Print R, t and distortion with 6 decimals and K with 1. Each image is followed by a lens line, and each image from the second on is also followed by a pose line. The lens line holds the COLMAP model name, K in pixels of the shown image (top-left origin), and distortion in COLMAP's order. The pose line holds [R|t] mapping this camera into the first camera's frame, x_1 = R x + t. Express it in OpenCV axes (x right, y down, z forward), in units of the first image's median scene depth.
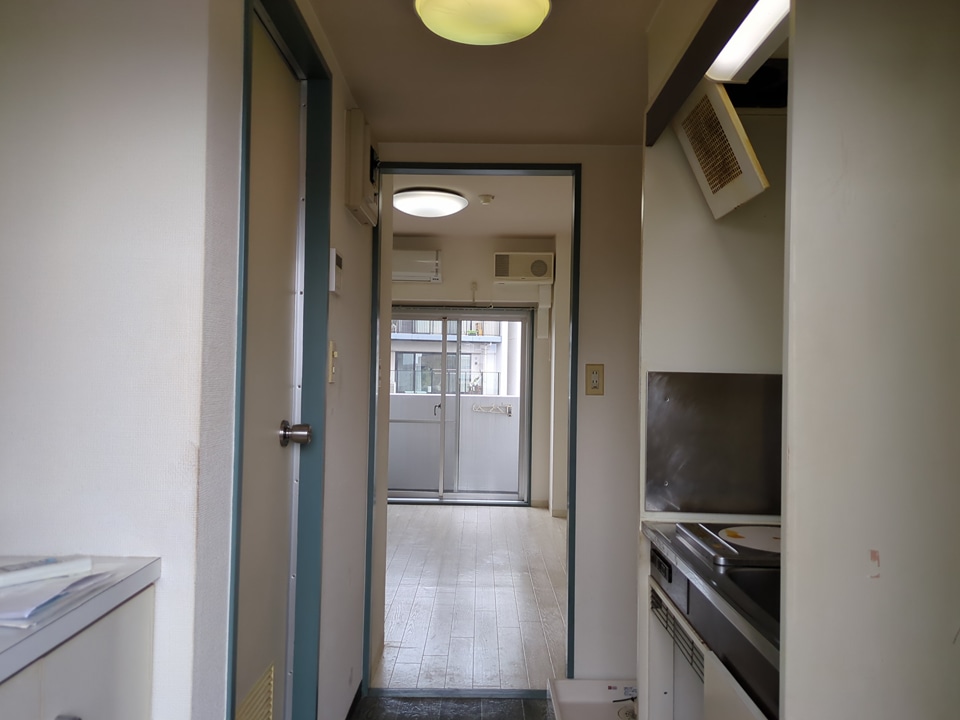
lens RADIAL K [[706.7, 0, 475.1], [0, 706.7, 358.5], [0, 0, 1]] dist [0.067527, -0.099805]
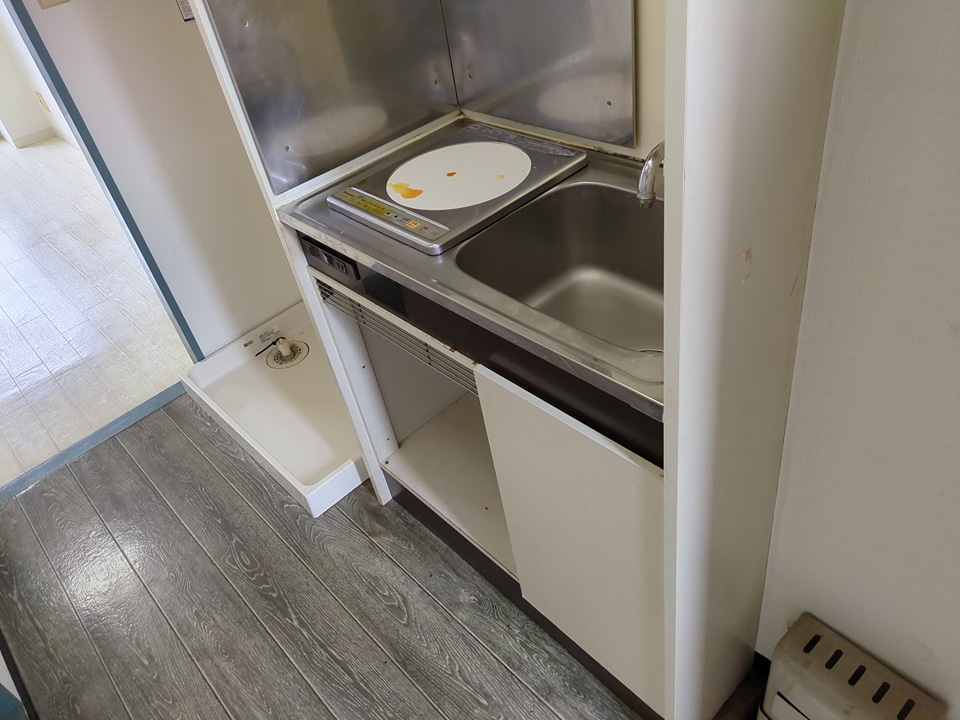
lens RADIAL K [[719.2, 0, 471.1], [0, 719.2, 334.1], [0, 0, 1]] dist [0.010969, -0.010646]
pose [[0.717283, -0.522895, 0.460528, -0.029981], [0.167475, 0.770938, 0.614497, -0.095201], [-0.676356, -0.363641, 0.640552, 0.346115]]
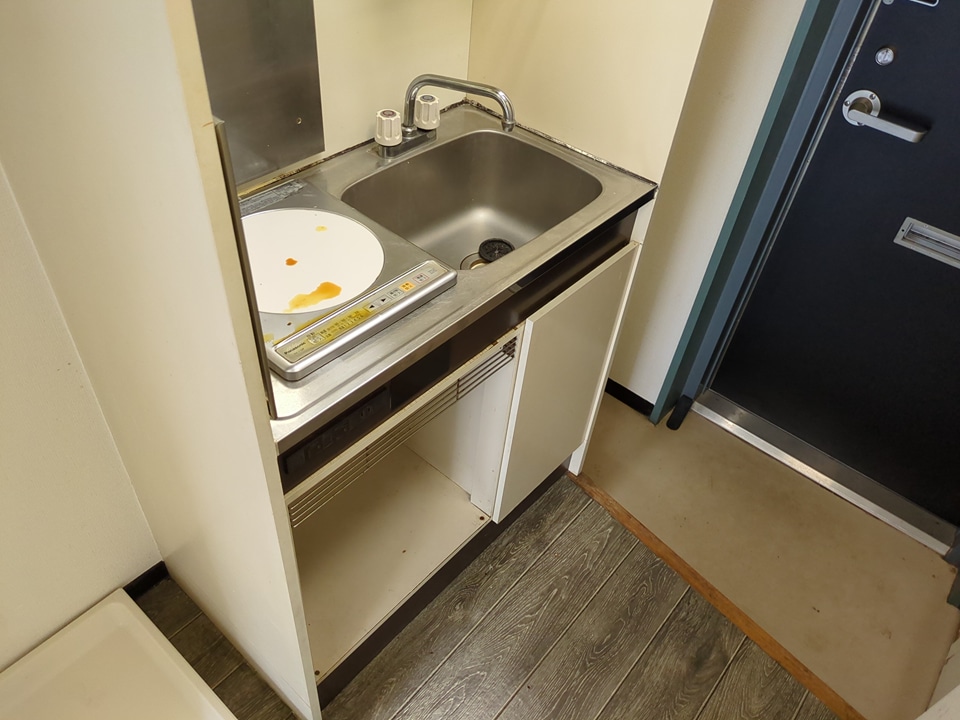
lens RADIAL K [[706.7, 0, 475.1], [0, 706.7, 358.5], [0, 0, 1]] dist [0.067527, -0.099805]
pose [[-0.759133, -0.496566, 0.420880, -0.025924], [-0.095234, 0.724344, 0.682829, -0.132291], [-0.643931, 0.478276, -0.597164, 1.166637]]
